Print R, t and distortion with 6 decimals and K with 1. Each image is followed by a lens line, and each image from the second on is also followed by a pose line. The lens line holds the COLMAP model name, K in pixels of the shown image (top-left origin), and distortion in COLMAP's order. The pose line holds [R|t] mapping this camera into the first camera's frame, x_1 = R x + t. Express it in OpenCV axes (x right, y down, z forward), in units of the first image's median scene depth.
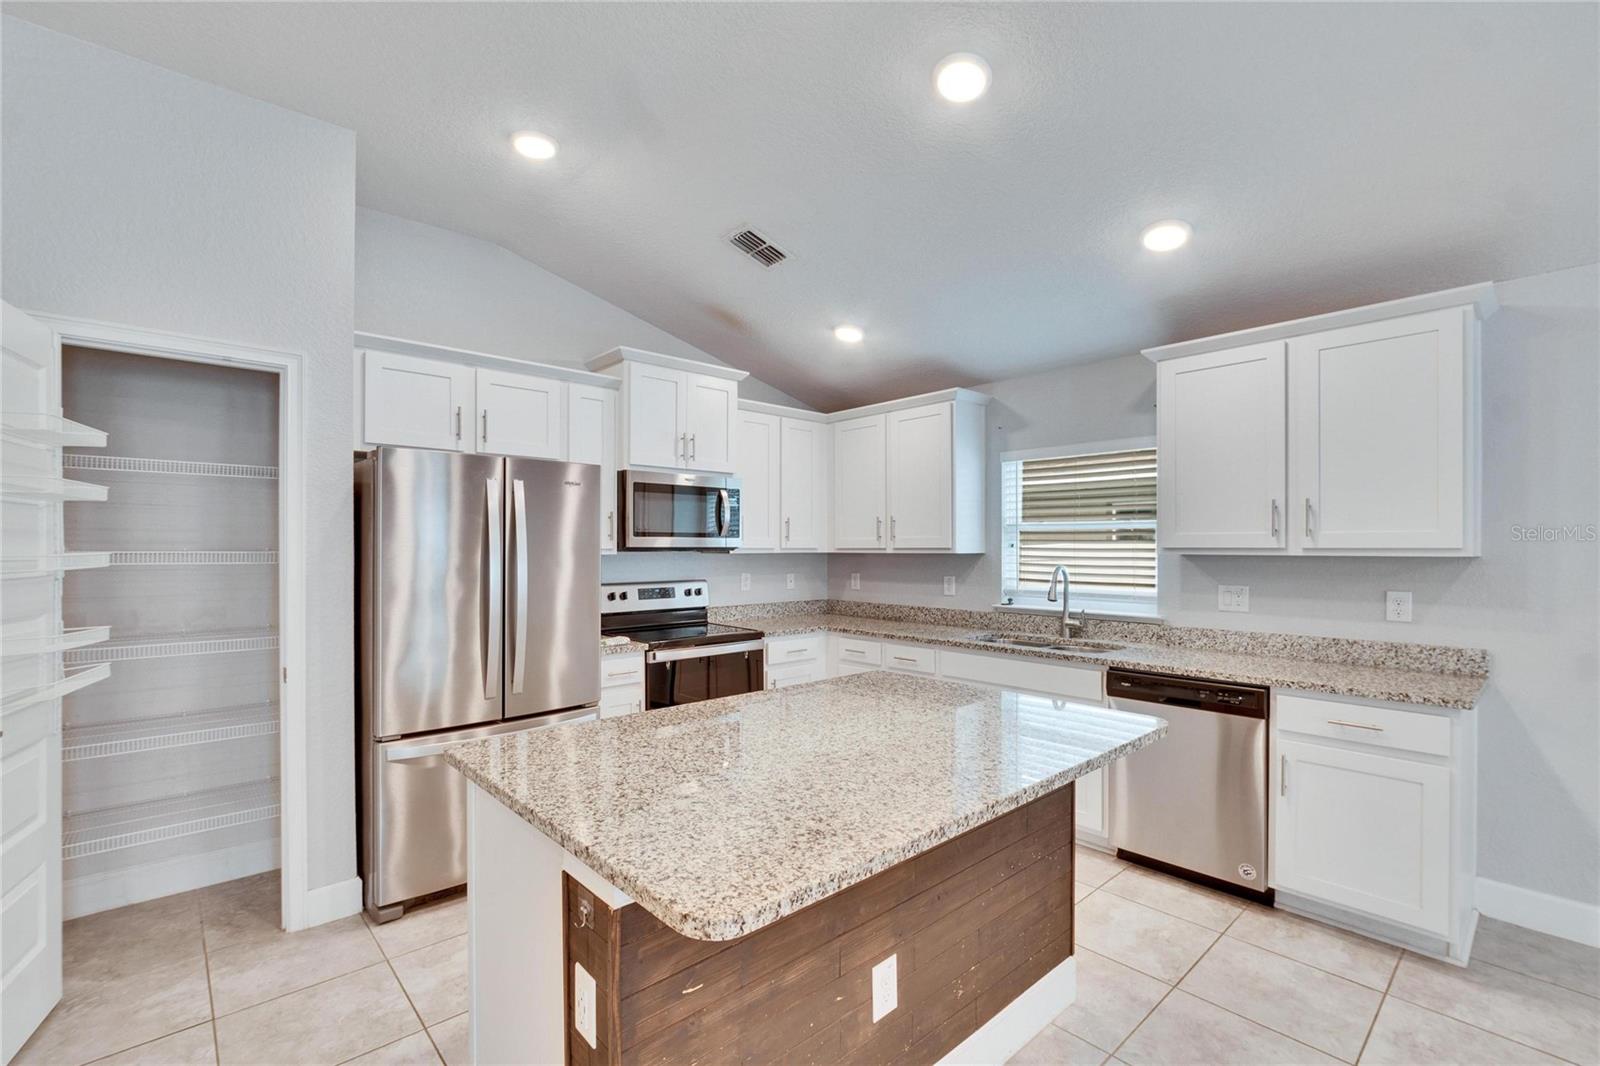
lens RADIAL K [[704.7, 0, 794.9], [0, 704.7, 547.8], [0, 0, 1]] dist [-0.009851, 0.001612]
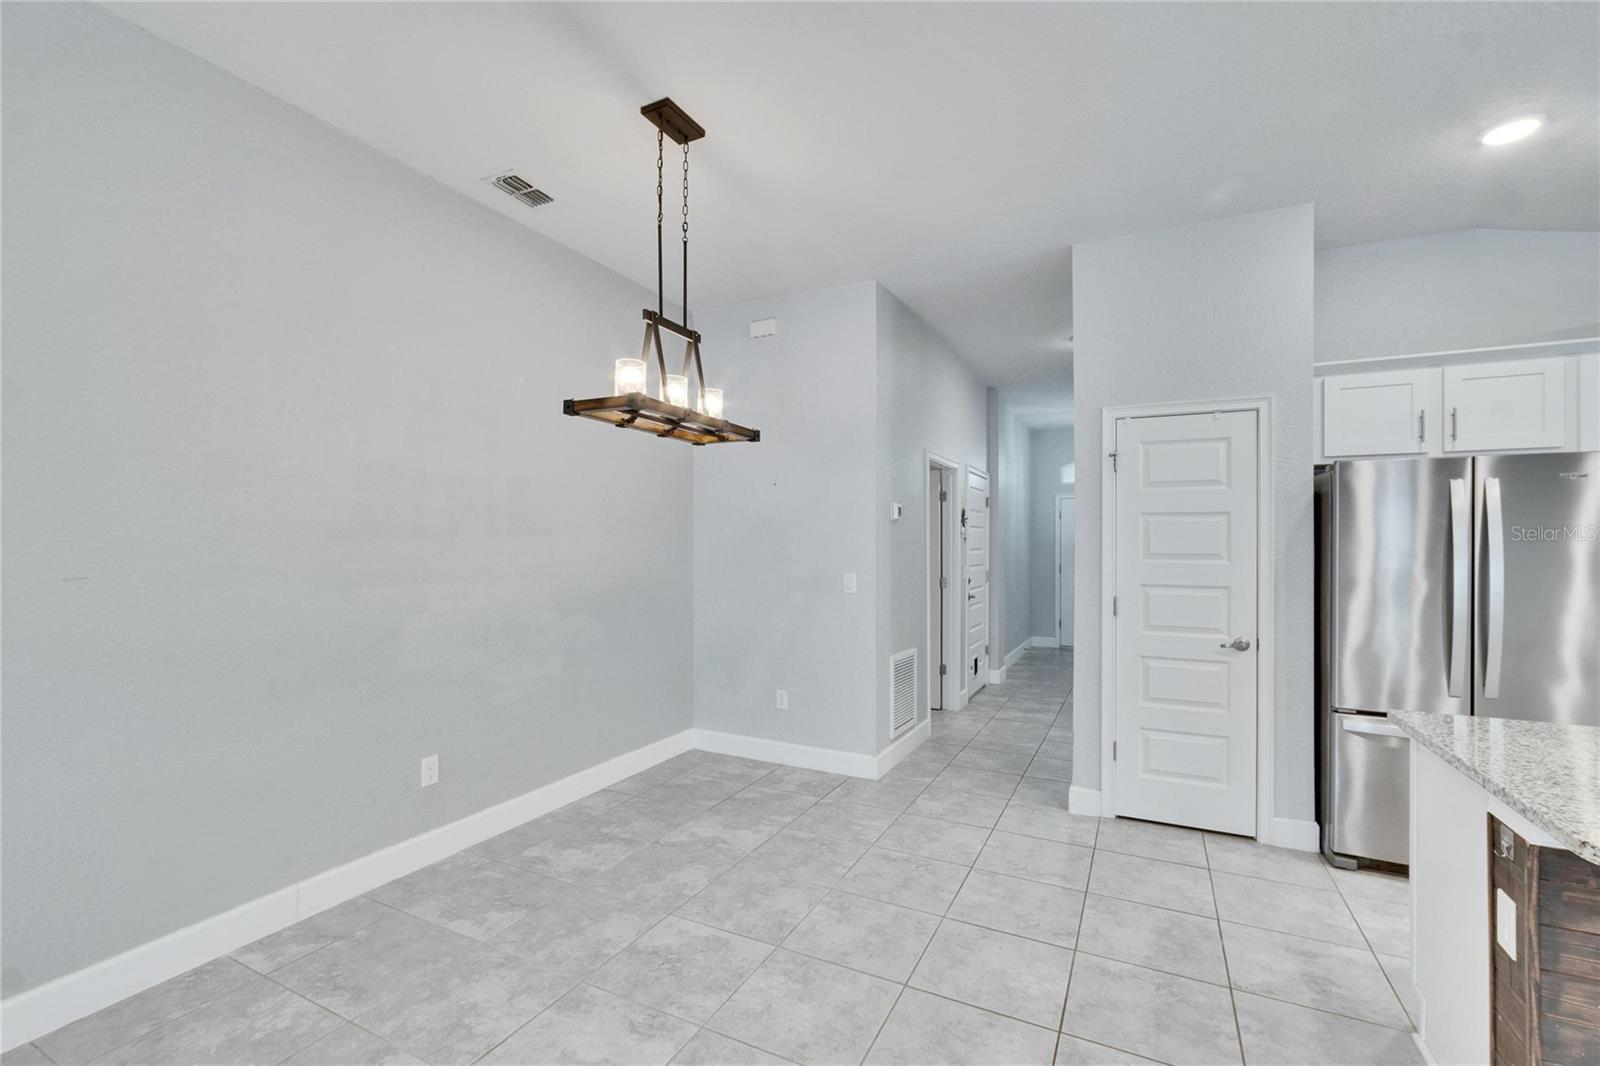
lens RADIAL K [[704.7, 0, 787.2], [0, 704.7, 540.4], [0, 0, 1]] dist [-0.009851, 0.001612]
pose [[0.353839, -0.004257, -0.935297, 0.131759], [-0.004632, 0.999969, -0.006303, -0.000367], [0.935295, 0.006563, 0.353809, -0.201017]]
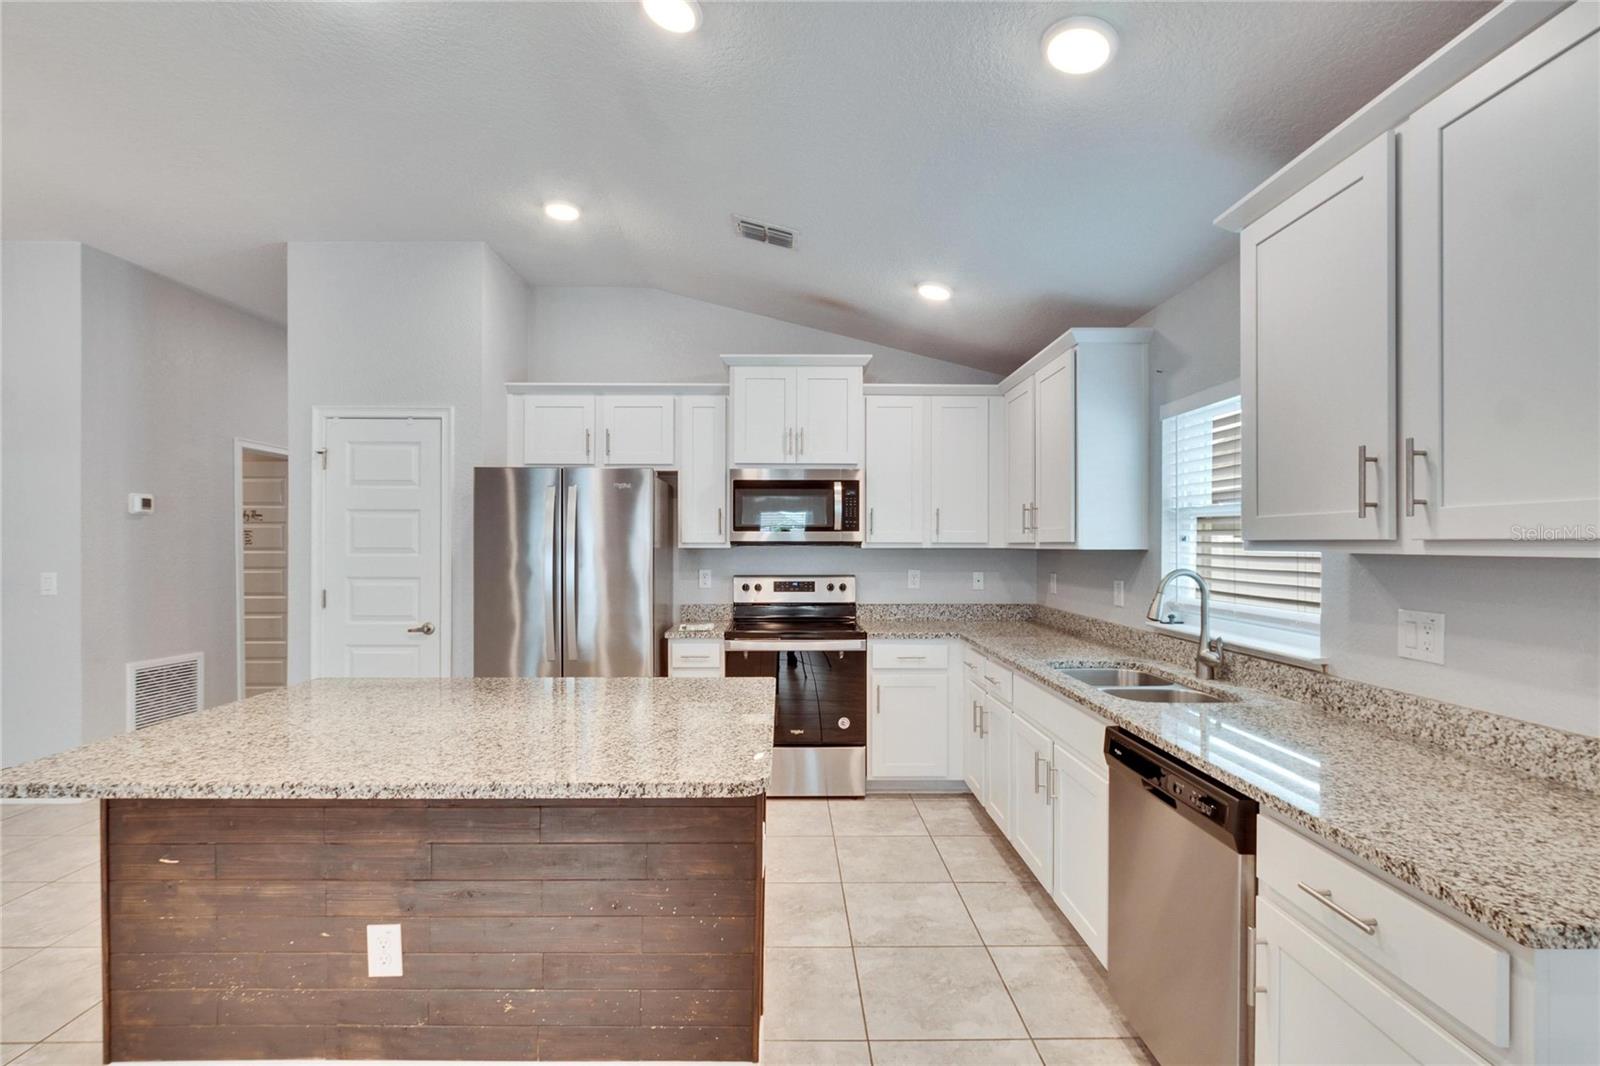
lens RADIAL K [[712.6, 0, 795.0], [0, 712.6, 543.5], [0, 0, 1]] dist [-0.006180, 0.000639]
pose [[0.749244, 0.000674, -0.662294, 0.574936], [-0.001228, 0.999999, -0.000371, 0.002744], [0.662293, 0.001091, 0.749244, 0.264021]]
